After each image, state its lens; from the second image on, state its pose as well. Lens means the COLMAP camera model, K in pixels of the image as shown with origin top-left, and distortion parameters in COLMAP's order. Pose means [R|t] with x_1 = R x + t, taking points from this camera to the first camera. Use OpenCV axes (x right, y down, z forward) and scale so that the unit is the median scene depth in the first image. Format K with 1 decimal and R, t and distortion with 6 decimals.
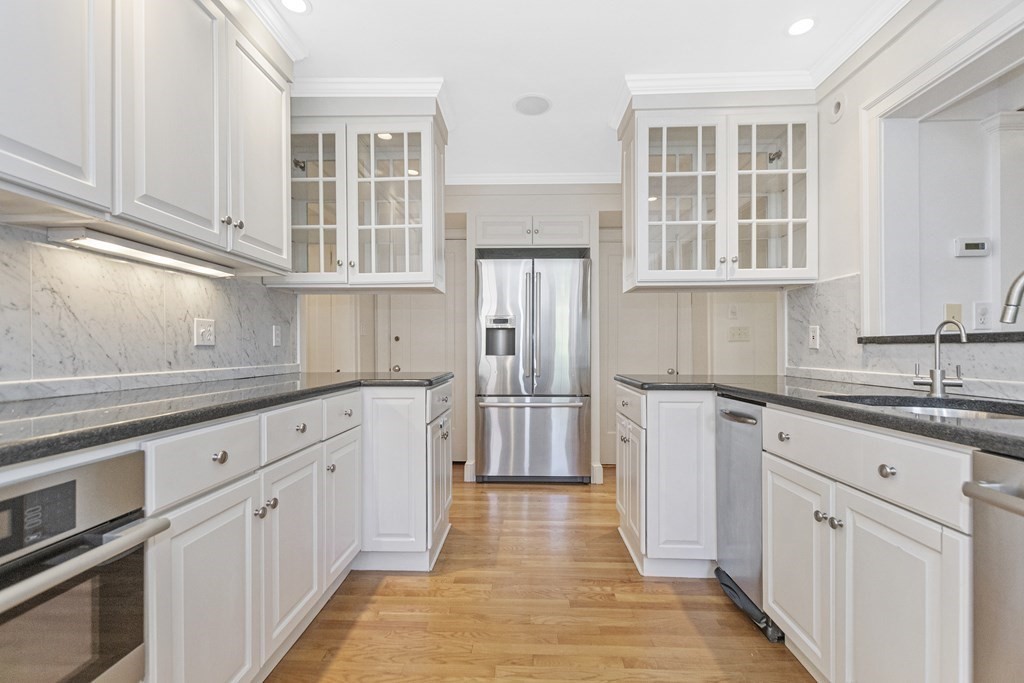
lens RADIAL K [[447.4, 0, 511.9], [0, 447.4, 350.4], [0, 0, 1]] dist [0.010997, -0.000525]
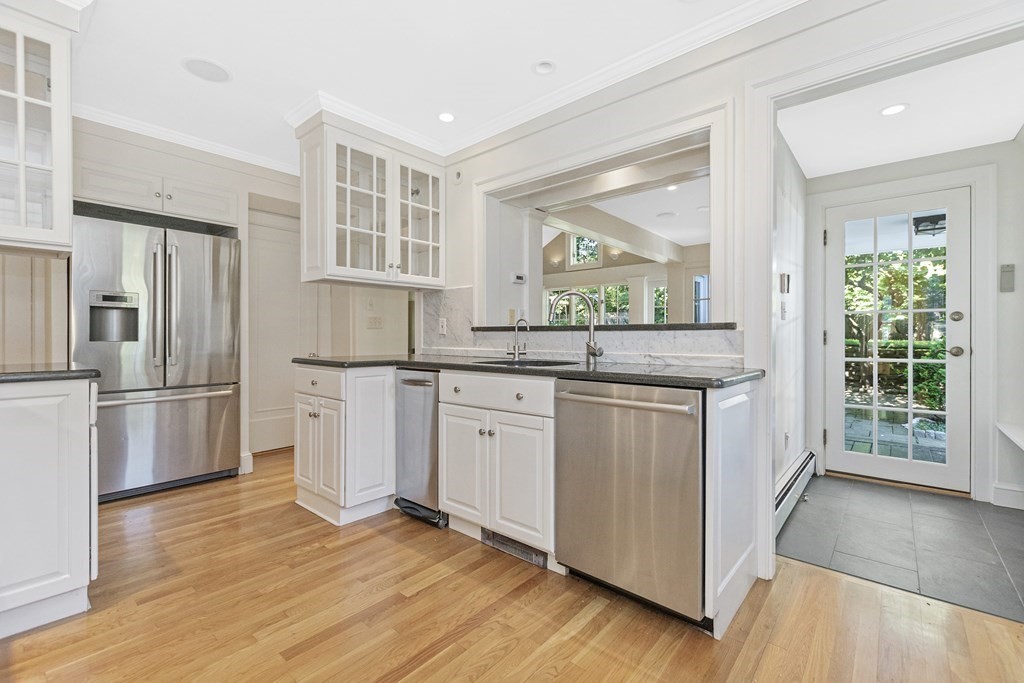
lens RADIAL K [[446.6, 0, 512.0], [0, 446.6, 341.5], [0, 0, 1]] dist [0.000616, -0.000307]
pose [[0.627997, -0.006469, 0.778189, -0.338343], [-0.000211, 0.999964, 0.008483, 0.007696], [-0.778216, -0.005492, 0.627973, -0.087743]]
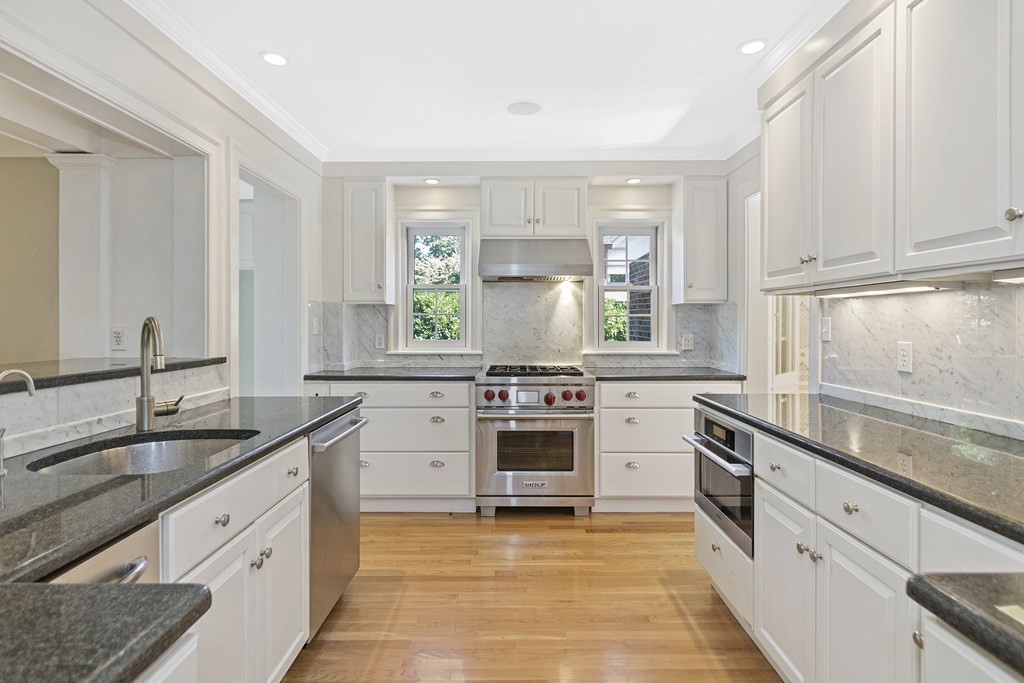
lens RADIAL K [[494.0, 0, 512.0], [0, 494.0, 341.5], [0, 0, 1]] dist [0.000086, 0.000022]
pose [[-0.999575, -0.002461, -0.029052, 0.089749], [-0.002928, 0.999867, 0.016063, -0.080124], [0.029009, 0.016141, -0.999449, 1.277193]]
